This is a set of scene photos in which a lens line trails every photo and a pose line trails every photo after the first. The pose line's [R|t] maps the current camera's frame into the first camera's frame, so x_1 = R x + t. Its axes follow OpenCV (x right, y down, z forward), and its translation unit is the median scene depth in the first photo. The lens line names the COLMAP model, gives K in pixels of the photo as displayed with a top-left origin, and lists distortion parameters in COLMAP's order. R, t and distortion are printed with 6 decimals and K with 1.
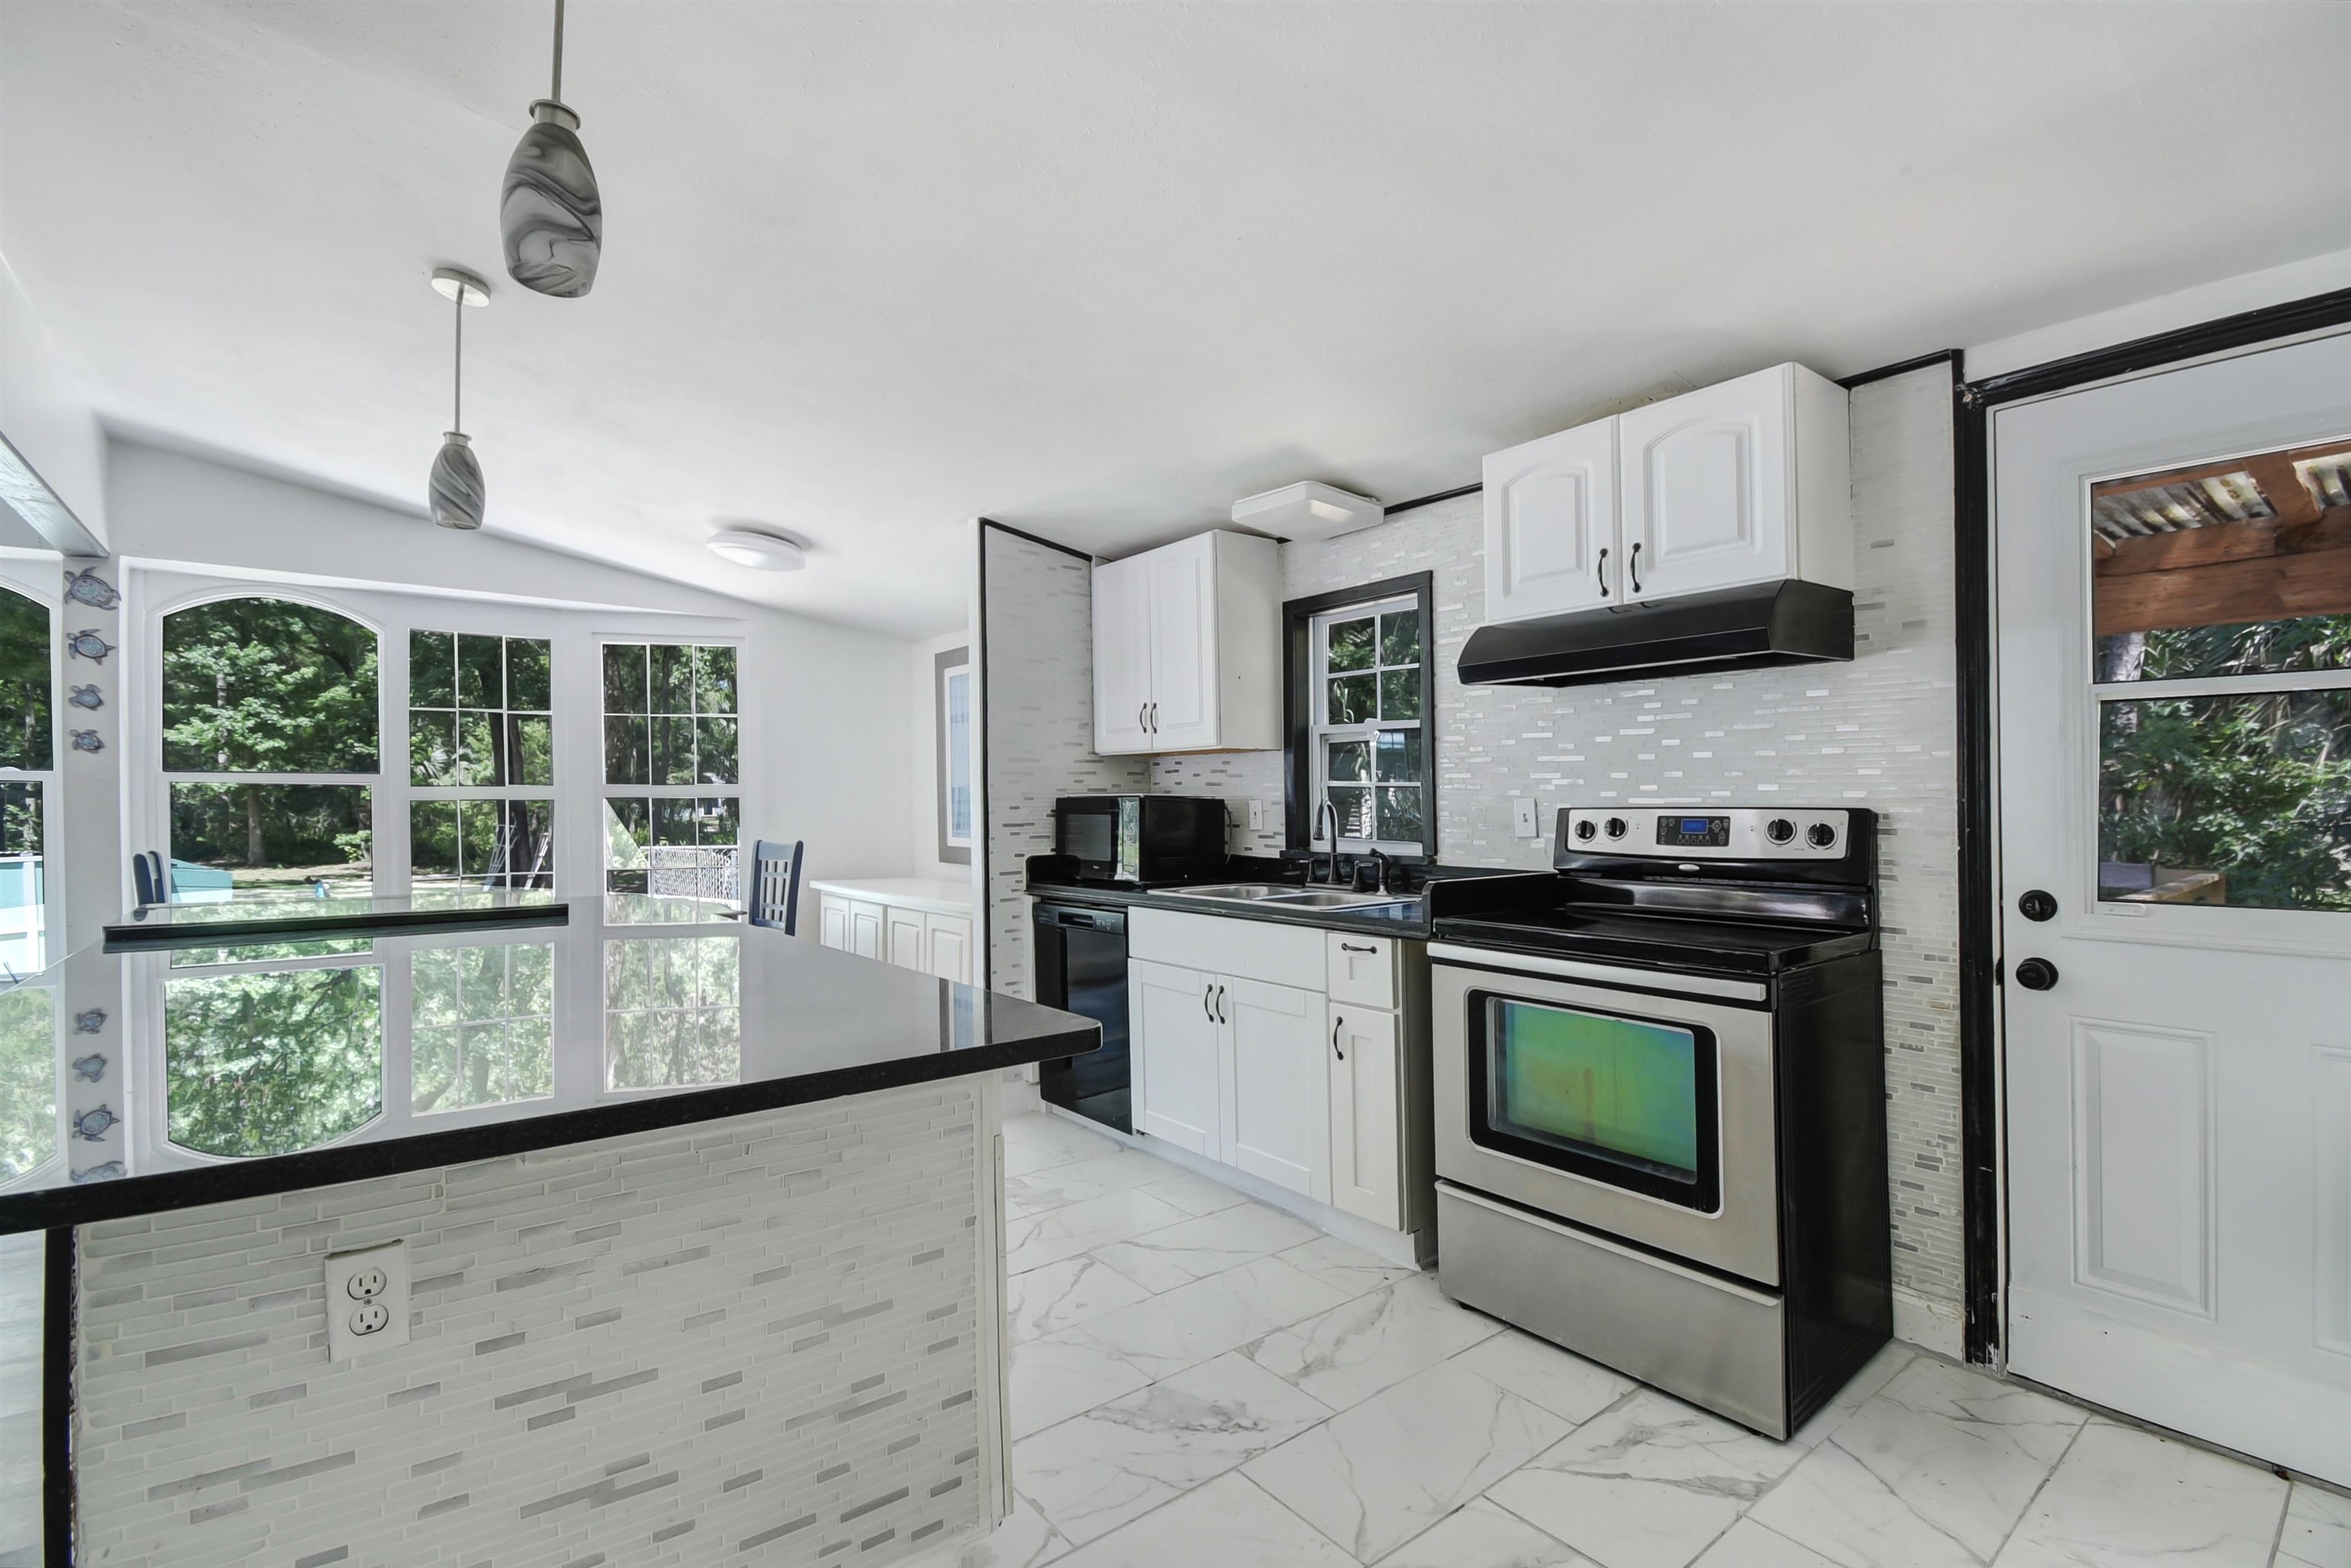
lens RADIAL K [[1052.4, 0, 1174.4], [0, 1052.4, 824.4], [0, 0, 1]] dist [-0.002163, -0.000652]
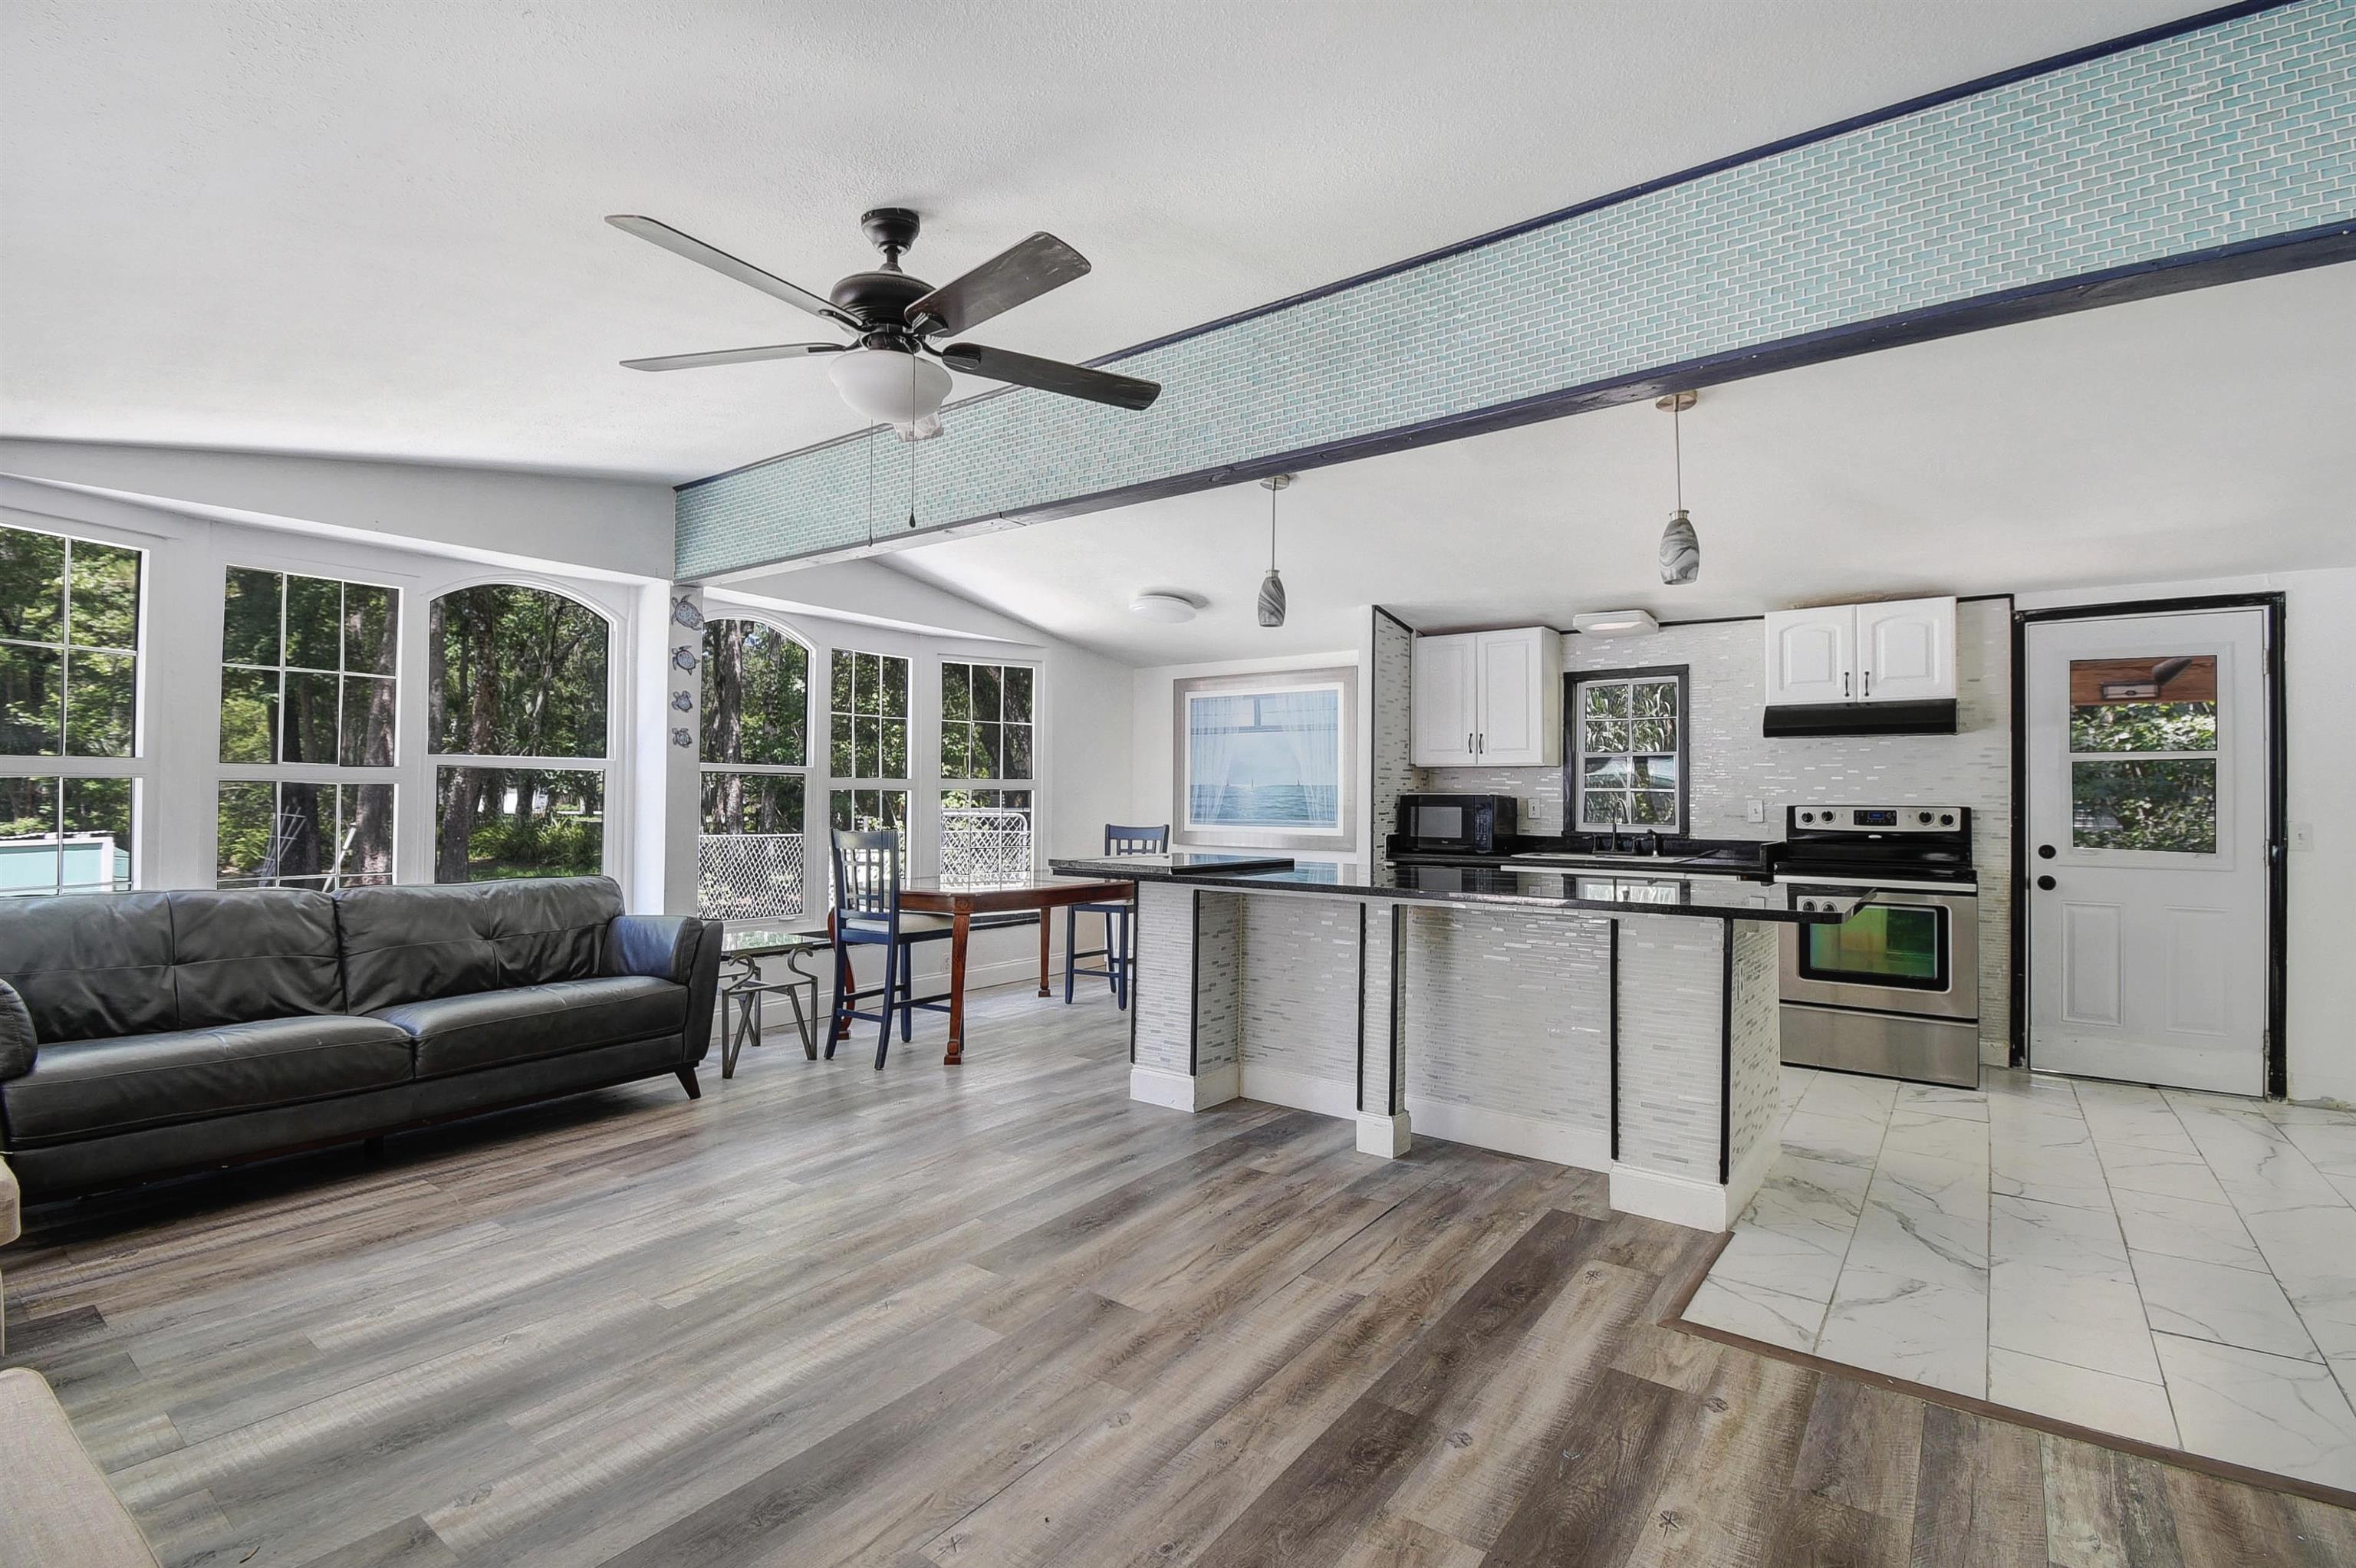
lens RADIAL K [[1108.3, 0, 1183.2], [0, 1108.3, 818.2], [0, 0, 1]] dist [0.001045, 0.000011]
pose [[0.961409, 0.008062, 0.275006, -1.249083], [-0.006857, 0.999962, -0.005343, 0.025308], [-0.275039, 0.003251, 0.961428, -0.592220]]
